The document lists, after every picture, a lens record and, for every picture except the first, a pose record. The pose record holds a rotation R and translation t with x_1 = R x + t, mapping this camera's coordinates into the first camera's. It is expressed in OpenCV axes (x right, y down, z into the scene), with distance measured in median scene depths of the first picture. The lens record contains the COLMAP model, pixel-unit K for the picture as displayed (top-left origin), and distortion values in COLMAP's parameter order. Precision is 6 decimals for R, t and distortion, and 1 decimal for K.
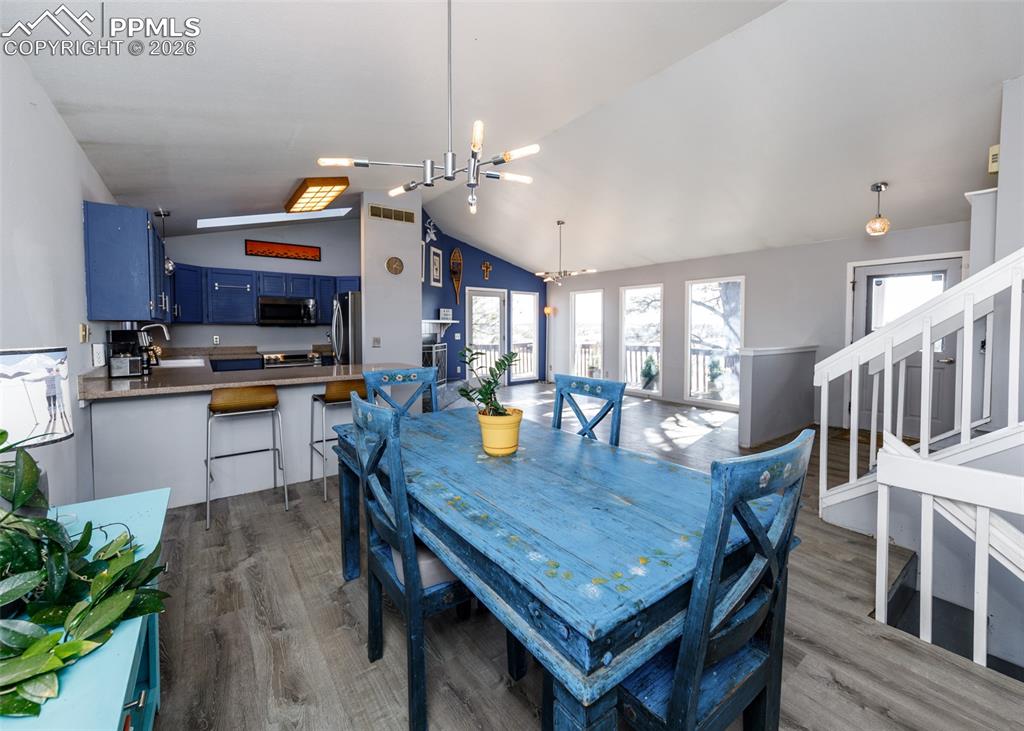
lens RADIAL K [[430.2, 0, 513.2], [0, 430.2, 341.8], [0, 0, 1]] dist [0.011209, -0.000437]
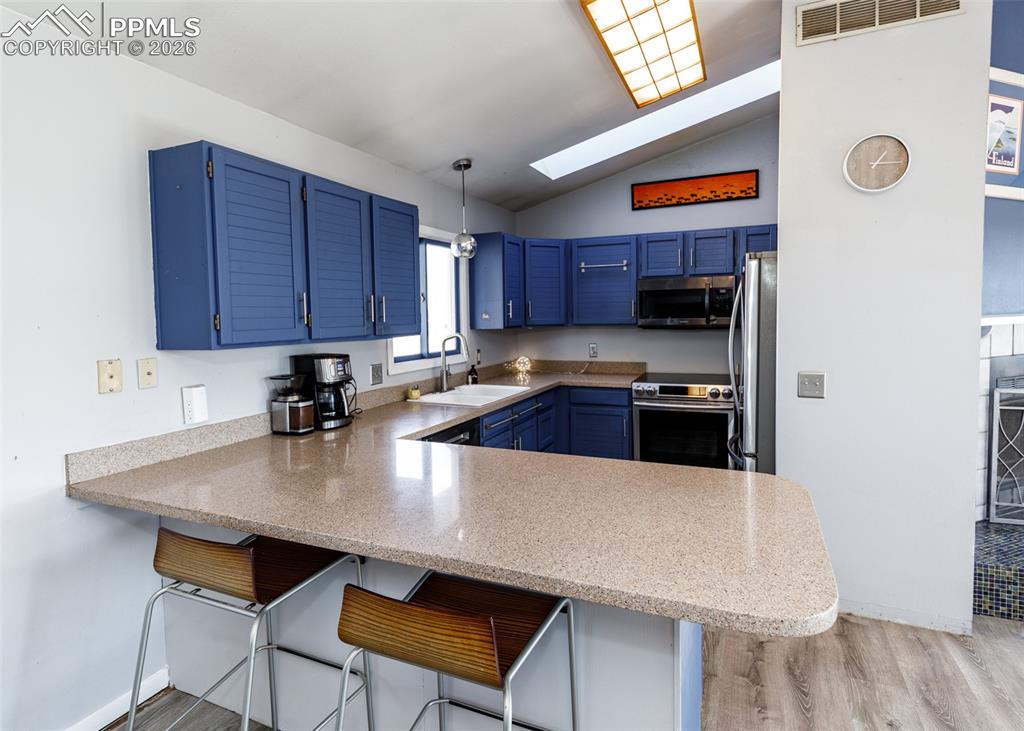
lens RADIAL K [[538.6, 0, 527.8], [0, 538.6, 339.2], [0, 0, 1]] dist [0.013718, 0.000158]
pose [[0.504028, 0.033977, -0.863019, -0.039082], [-0.011109, 0.999398, 0.032859, -0.045687], [0.863616, -0.006975, 0.504102, 0.502295]]
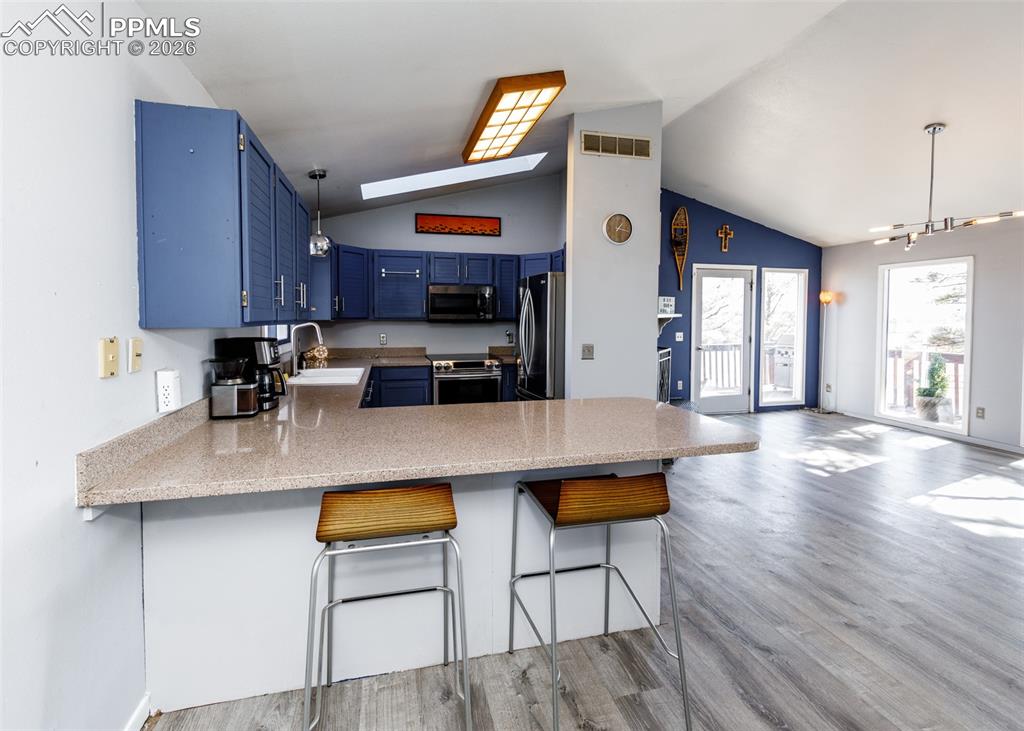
lens RADIAL K [[430.2, 0, 483.5], [0, 430.2, 328.0], [0, 0, 1]] dist [0.011209, -0.000437]
pose [[0.916200, 0.015627, -0.400417, -0.185821], [-0.016946, 0.999856, 0.000248, -0.028055], [0.400364, 0.006558, 0.916333, 0.327274]]
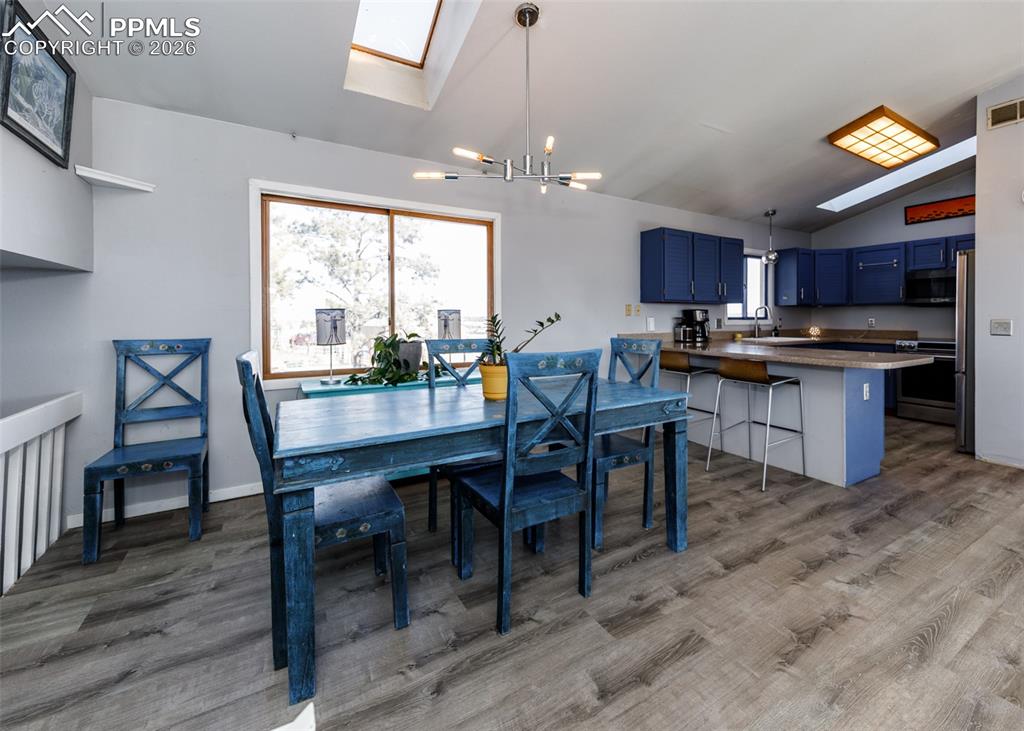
lens RADIAL K [[430.2, 0, 539.9], [0, 430.2, 314.4], [0, 0, 1]] dist [0.011209, -0.000437]
pose [[-0.102911, -0.005634, -0.994675, 0.323291], [-0.032918, 0.999456, -0.002255, 0.004169], [0.994146, 0.032511, -0.103040, 0.373546]]
